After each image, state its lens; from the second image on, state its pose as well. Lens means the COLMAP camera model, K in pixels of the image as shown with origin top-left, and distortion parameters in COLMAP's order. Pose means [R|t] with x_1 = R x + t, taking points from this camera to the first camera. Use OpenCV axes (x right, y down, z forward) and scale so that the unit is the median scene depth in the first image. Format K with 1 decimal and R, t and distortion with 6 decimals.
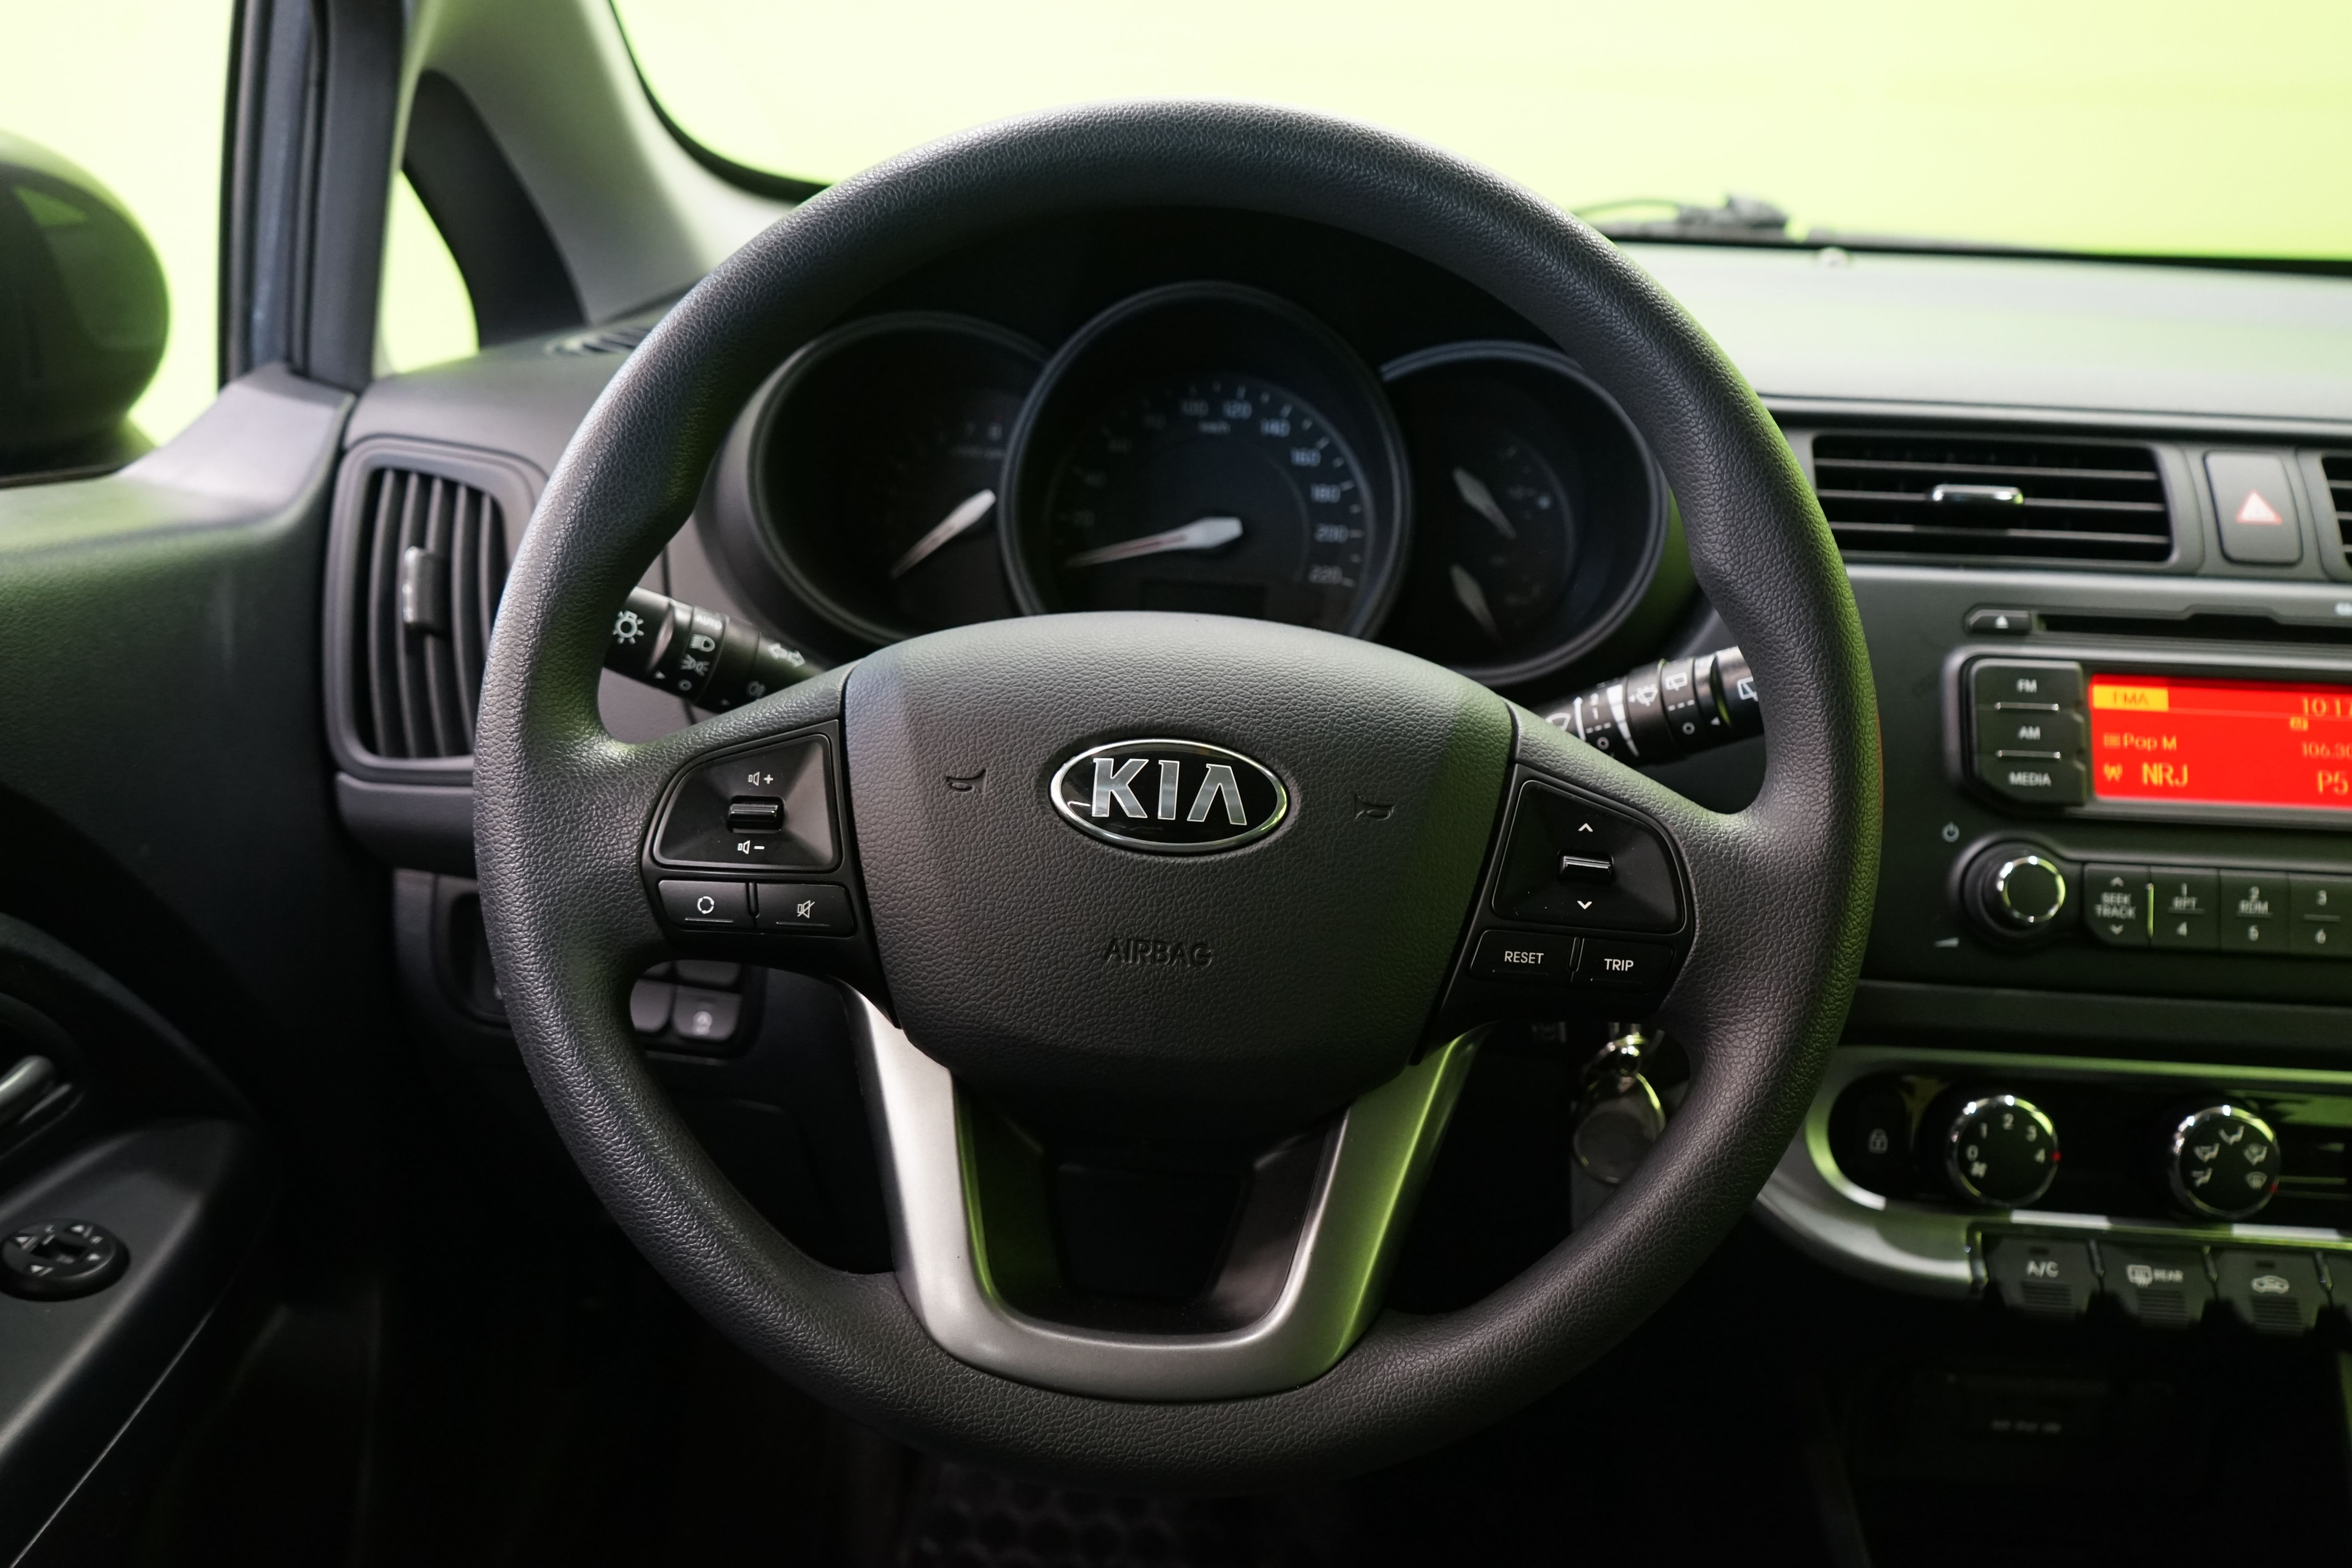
lens RADIAL K [[1918.9, 0, 1176.2], [0, 1918.9, 788.7], [0, 0, 1]] dist [-0.008664, 0.018950]
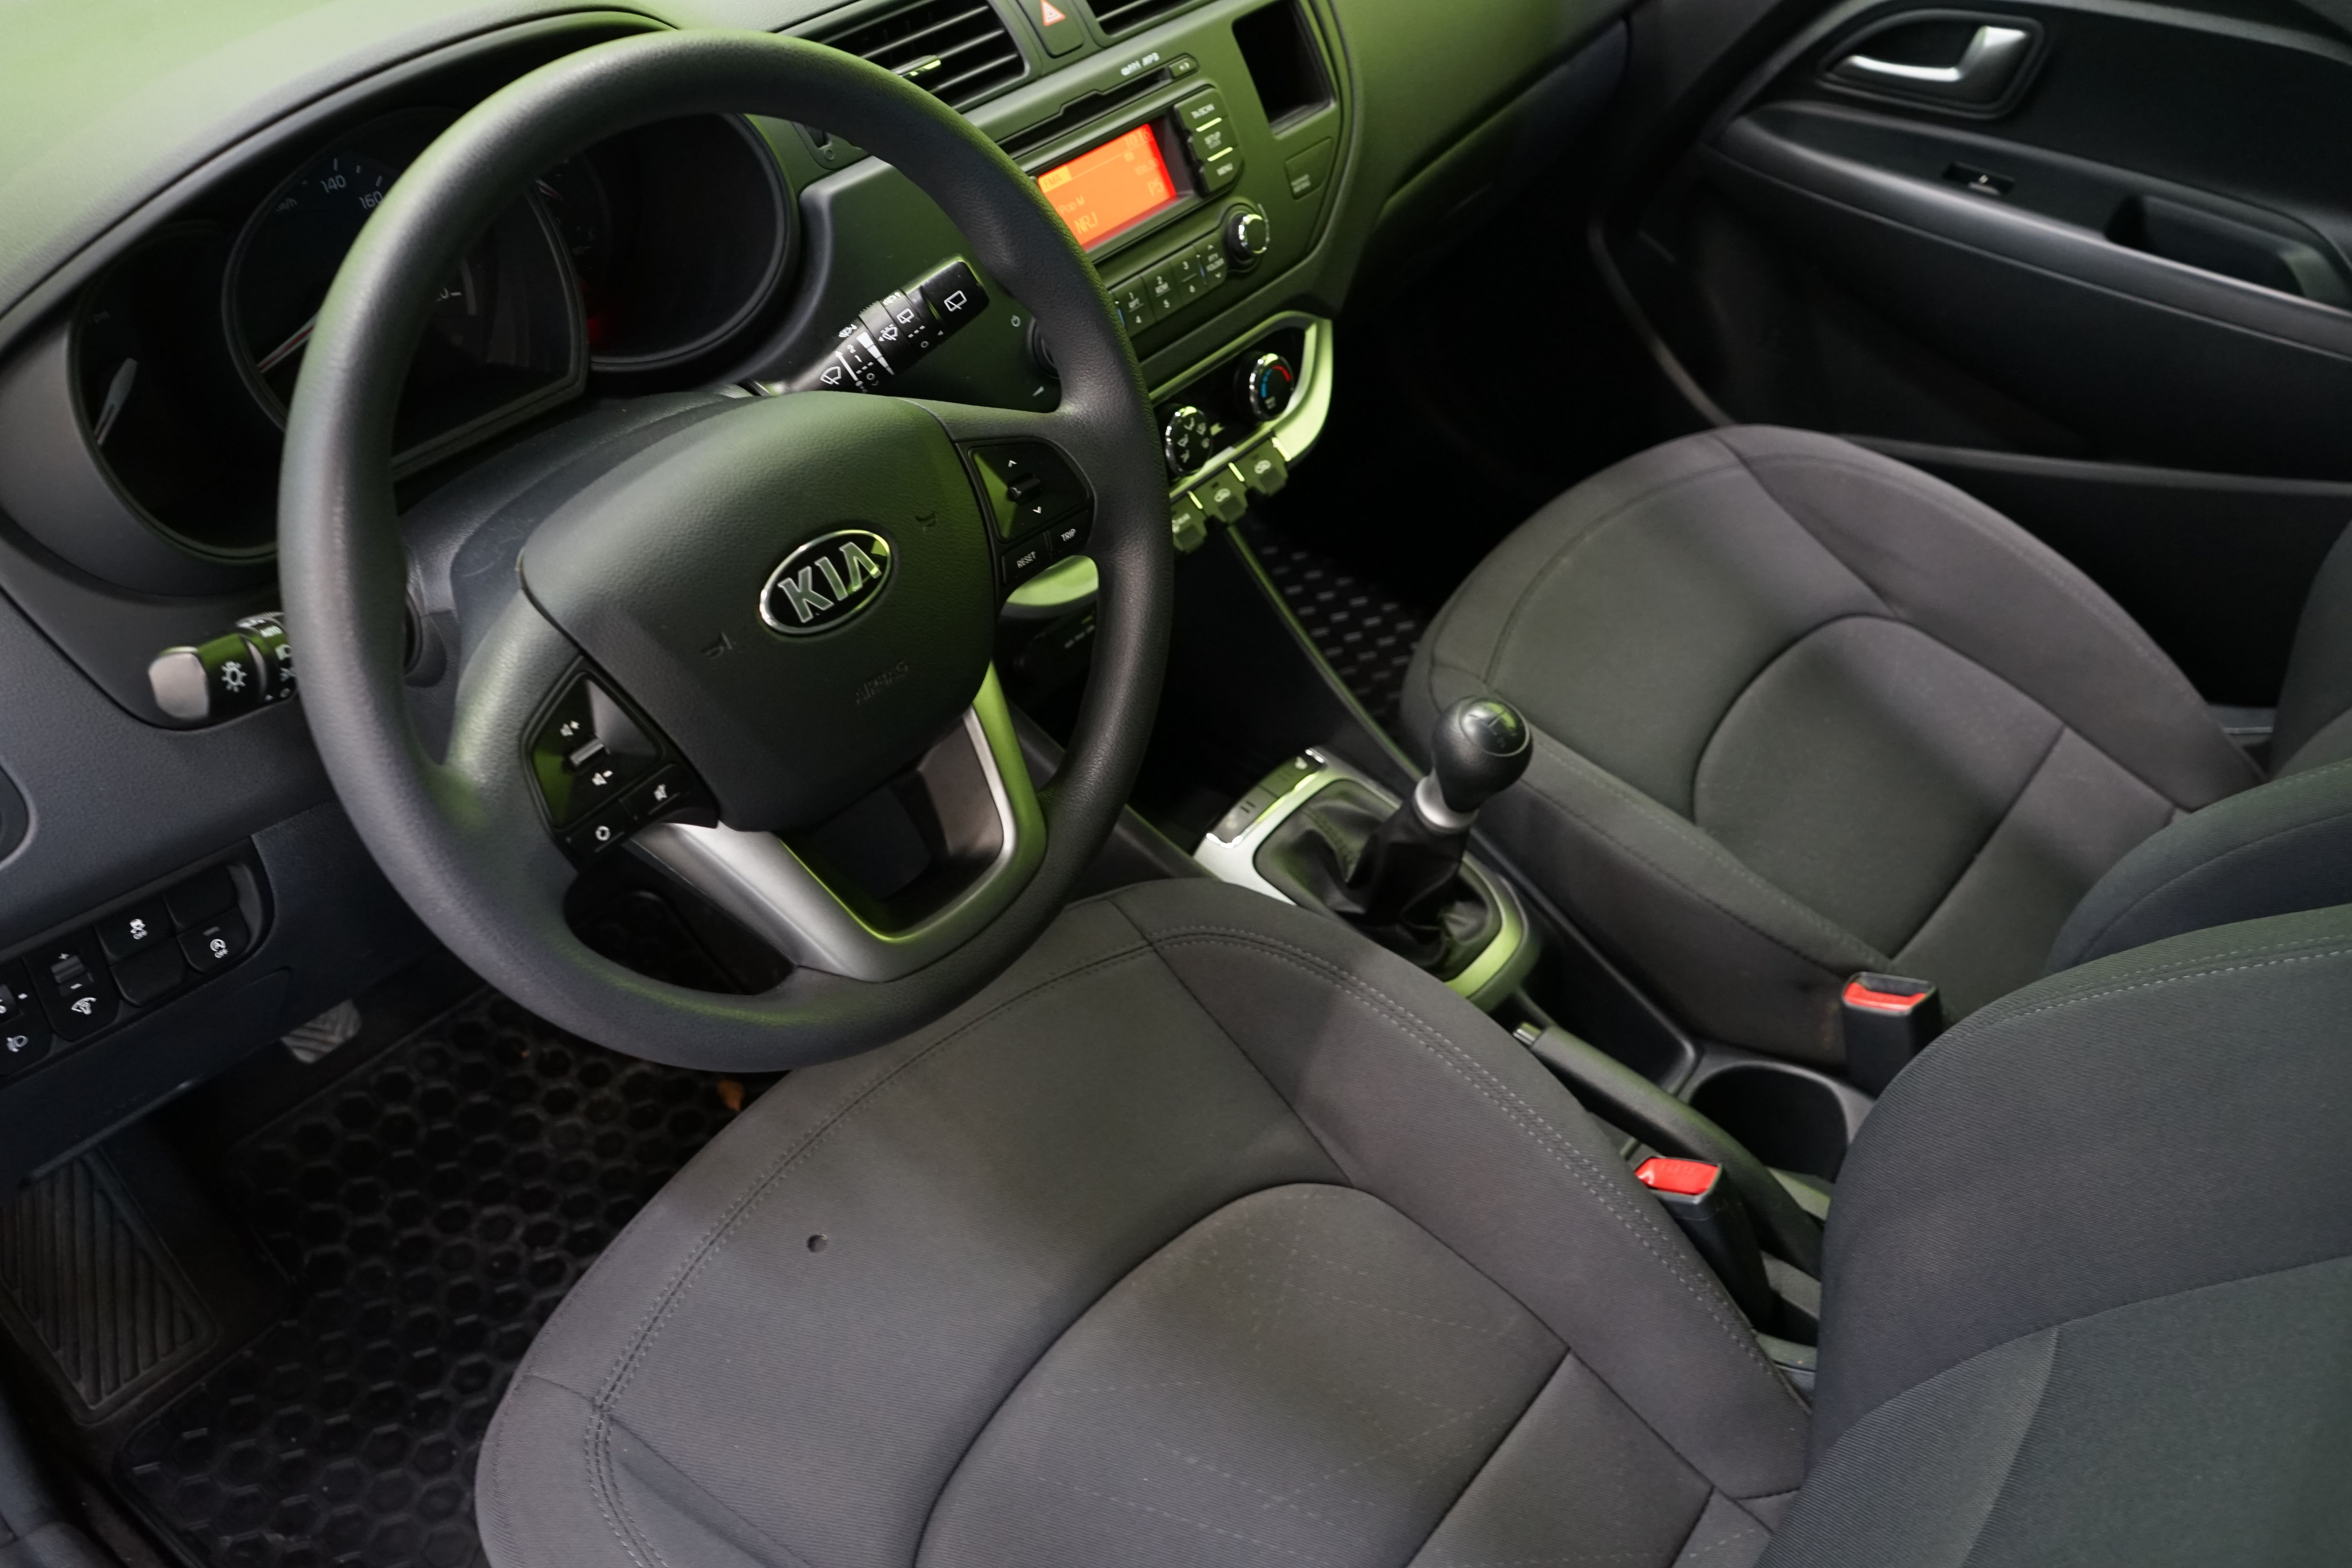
lens RADIAL K [[2000.4, 0, 1186.4], [0, 2000.4, 771.3], [0, 0, 1]] dist [-0.000953, 0.002590]
pose [[0.585983, -0.549340, 0.595692, -0.623486], [0.268038, 0.825151, 0.497275, -0.421718], [-0.764709, -0.131727, 0.630768, -0.107291]]
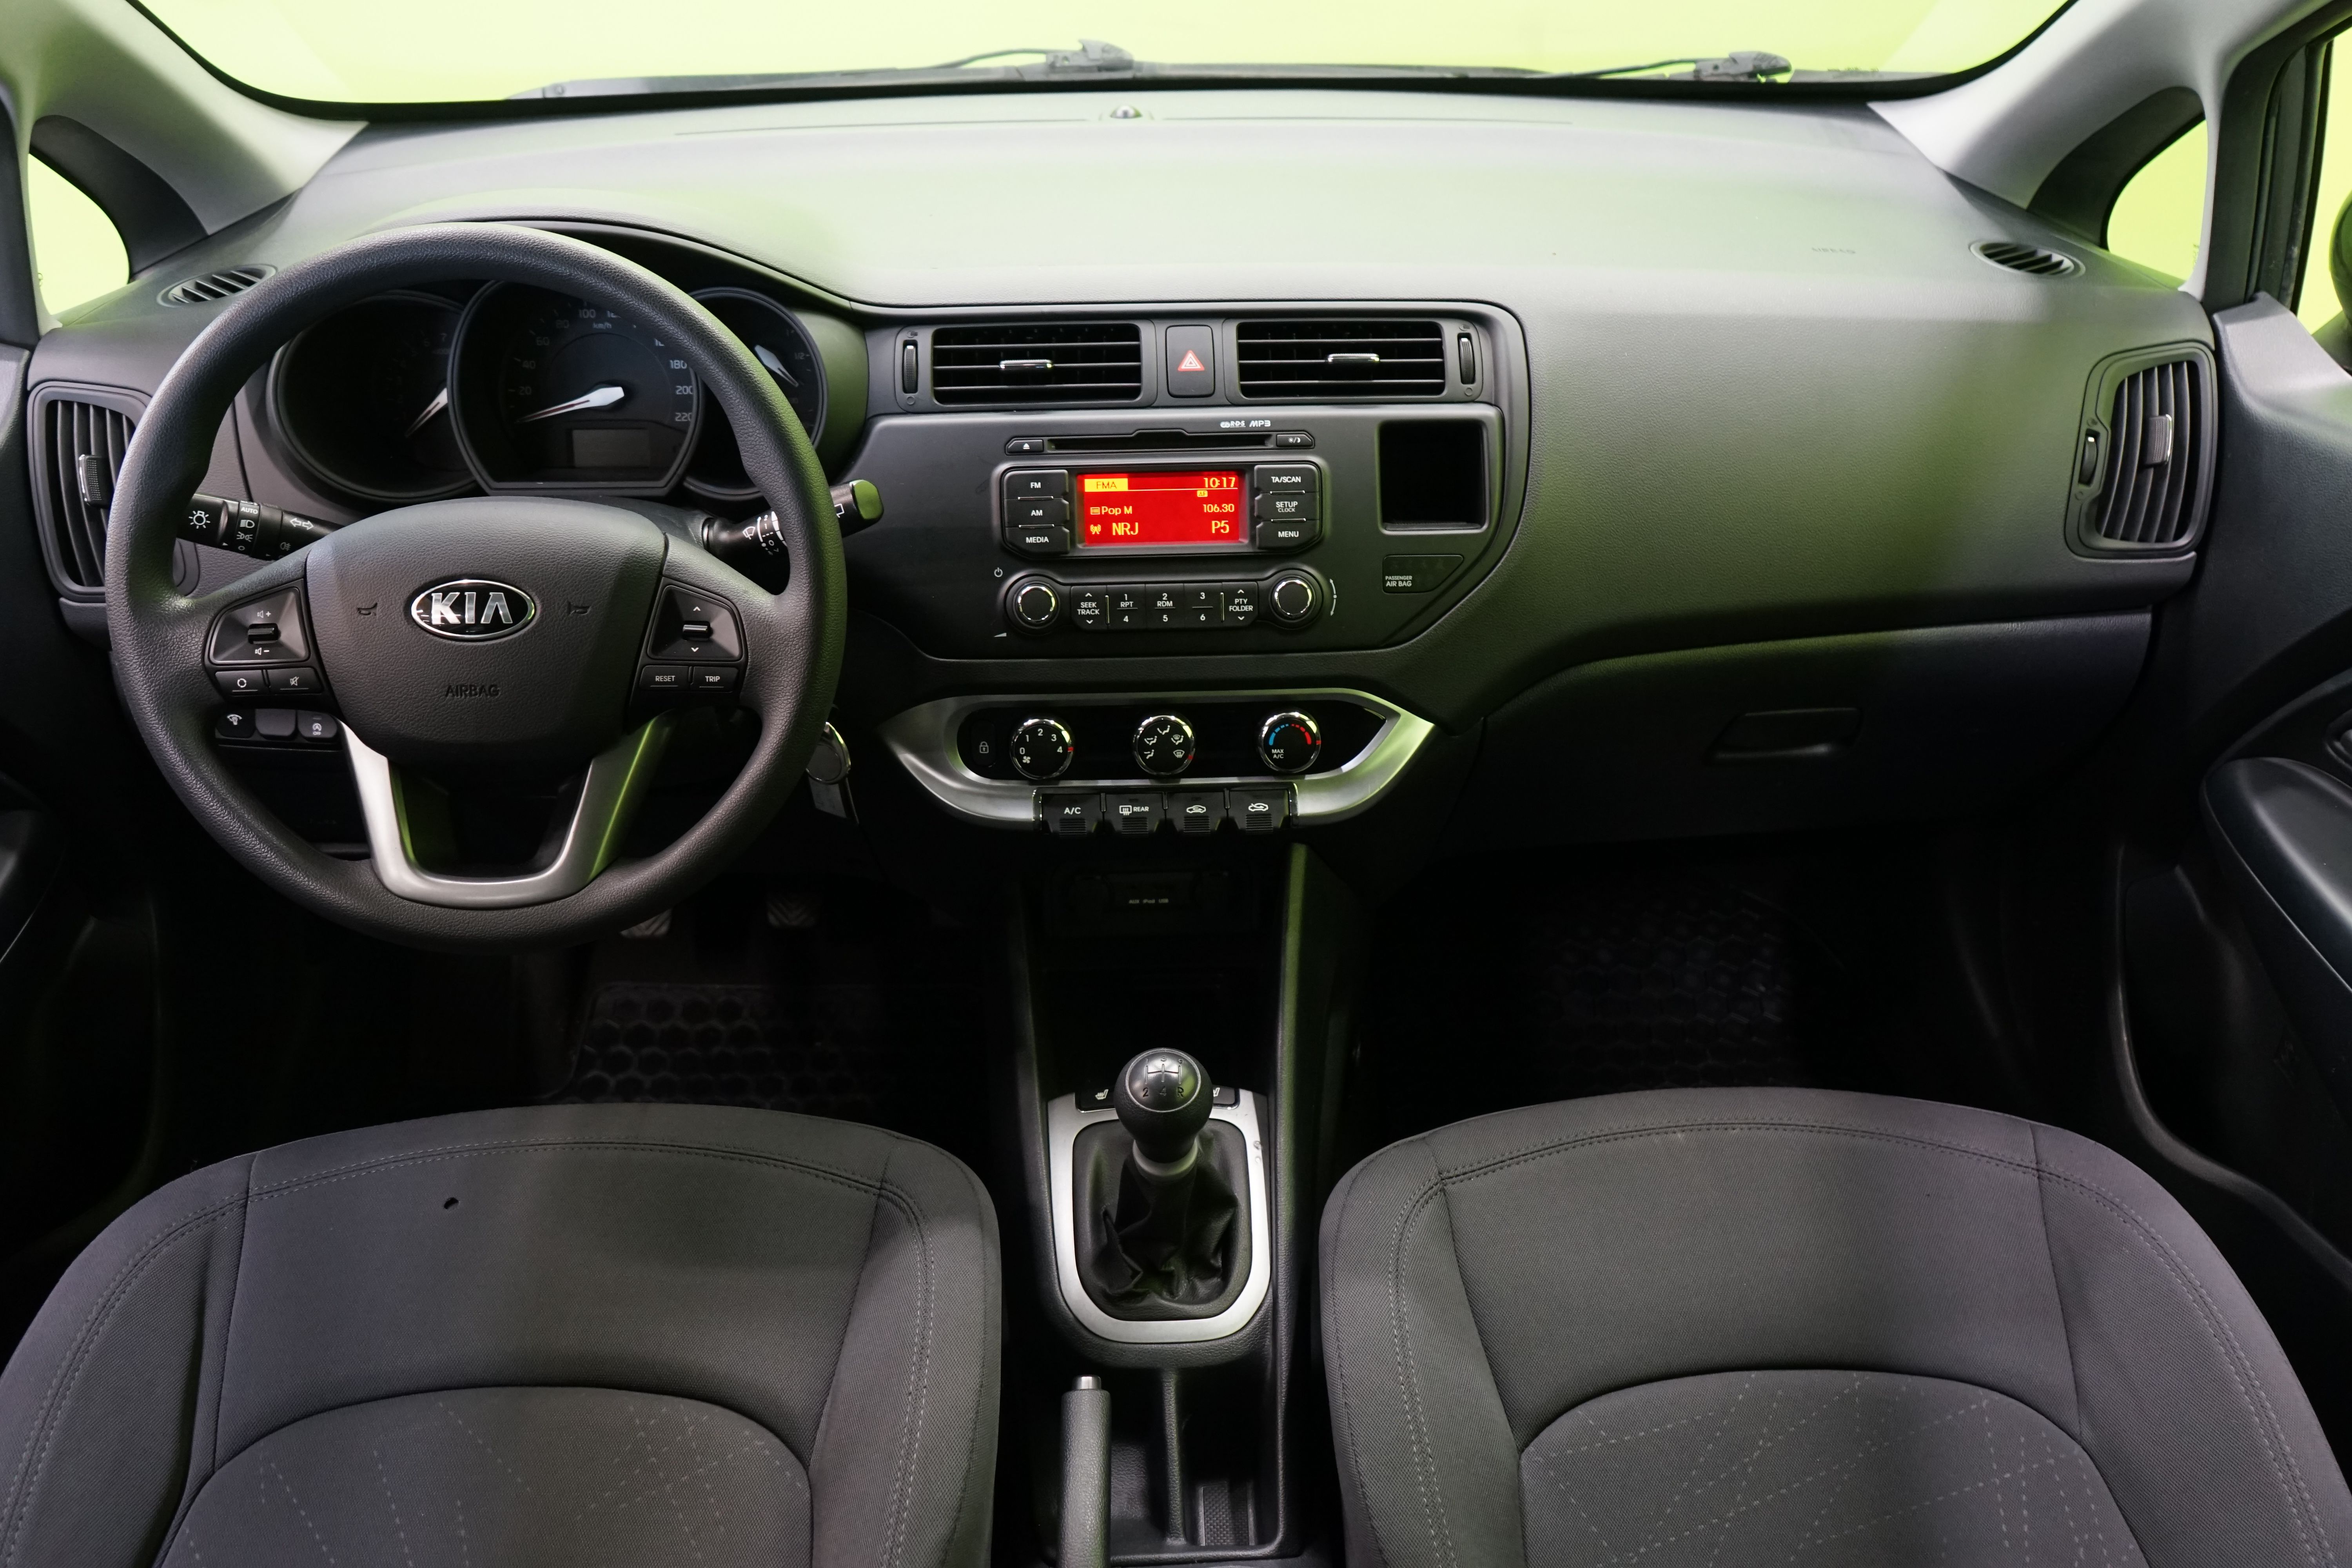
lens RADIAL K [[1918.9, 0, 1181.0], [0, 1918.9, 782.1], [0, 0, 1]] dist [-0.008664, 0.018950]
pose [[0.995835, -0.078071, 0.047089, 0.477662], [0.067144, 0.977389, 0.200506, -0.132005], [-0.061678, -0.196510, 0.978560, -0.774283]]
